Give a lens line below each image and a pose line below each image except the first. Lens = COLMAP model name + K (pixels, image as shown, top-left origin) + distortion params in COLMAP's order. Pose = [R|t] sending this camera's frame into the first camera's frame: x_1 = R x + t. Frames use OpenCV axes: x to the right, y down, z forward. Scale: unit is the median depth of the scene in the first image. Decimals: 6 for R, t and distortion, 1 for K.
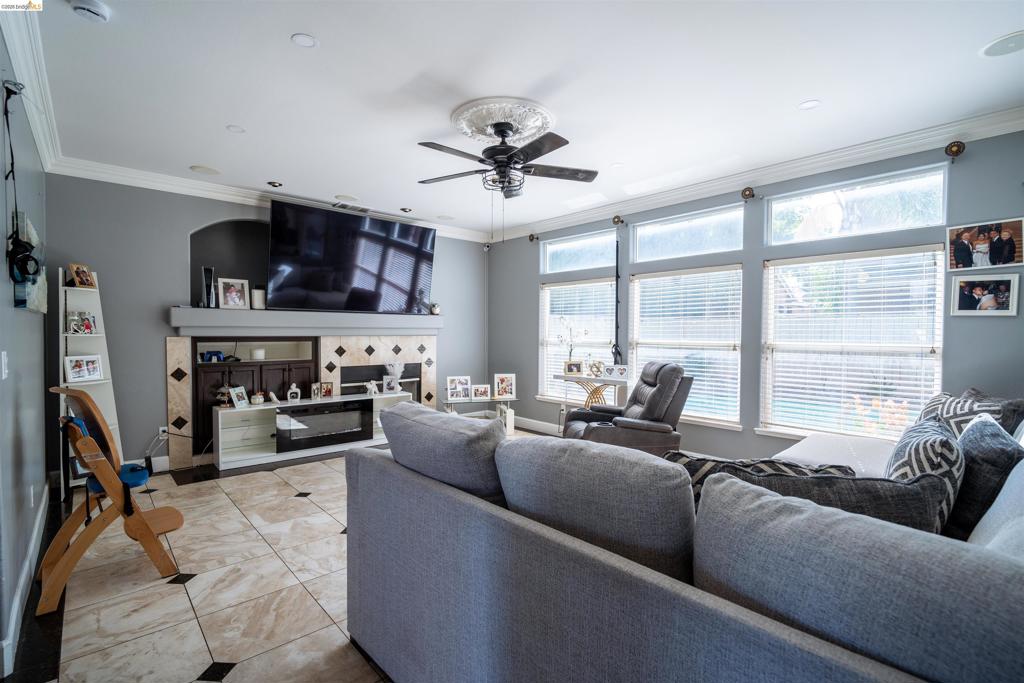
lens RADIAL K [[476.9, 0, 510.8], [0, 476.9, 342.3], [0, 0, 1]] dist [0.004290, -0.001120]
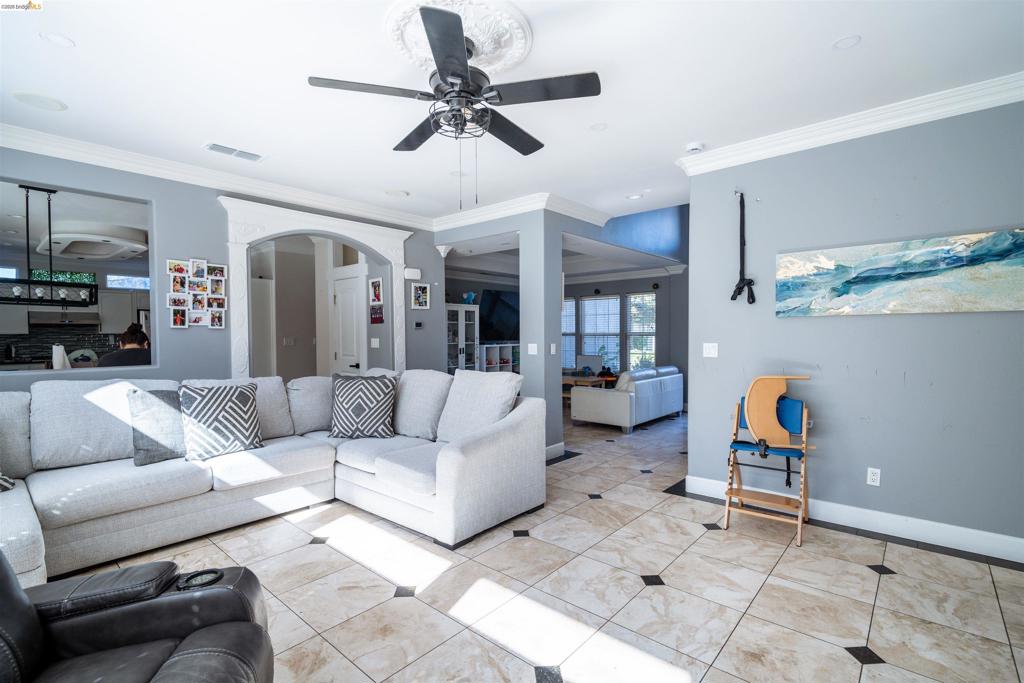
lens RADIAL K [[476.9, 0, 512.7], [0, 476.9, 338.6], [0, 0, 1]] dist [0.004290, -0.001120]
pose [[-0.992031, 0.007776, -0.125755, 0.002775], [0.003500, 0.999409, 0.034195, -0.049146], [0.125947, 0.033483, -0.991472, 1.830513]]
